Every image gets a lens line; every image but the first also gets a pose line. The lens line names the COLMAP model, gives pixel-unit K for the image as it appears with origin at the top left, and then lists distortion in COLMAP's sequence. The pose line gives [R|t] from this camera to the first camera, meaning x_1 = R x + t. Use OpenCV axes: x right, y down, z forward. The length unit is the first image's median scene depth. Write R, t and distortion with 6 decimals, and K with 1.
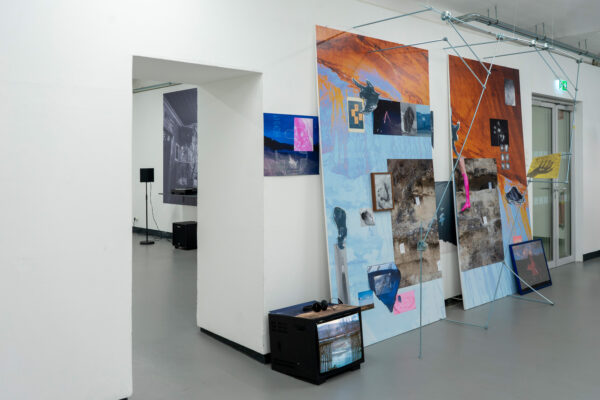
lens RADIAL K [[604.6, 0, 318.8], [0, 604.6, 173.4], [0, 0, 1]] dist [0.020537, 0.000000]
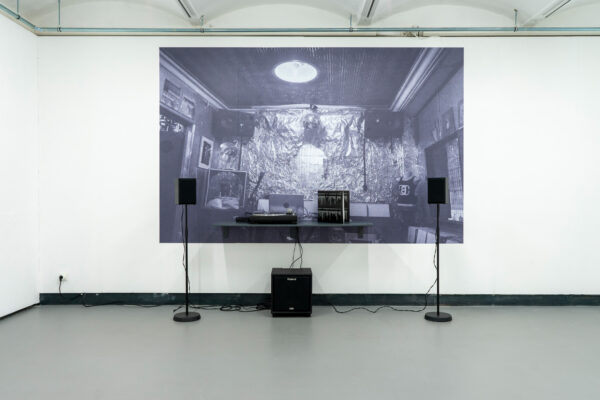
lens RADIAL K [[508.2, 0, 300.0], [0, 508.2, 194.8], [0, 0, 1]] dist [-0.014529, -0.000990]
pose [[0.669216, -0.006788, 0.743037, -0.544885], [0.005497, 0.999976, 0.004184, 0.003445], [-0.743047, 0.001284, 0.669237, 0.620452]]
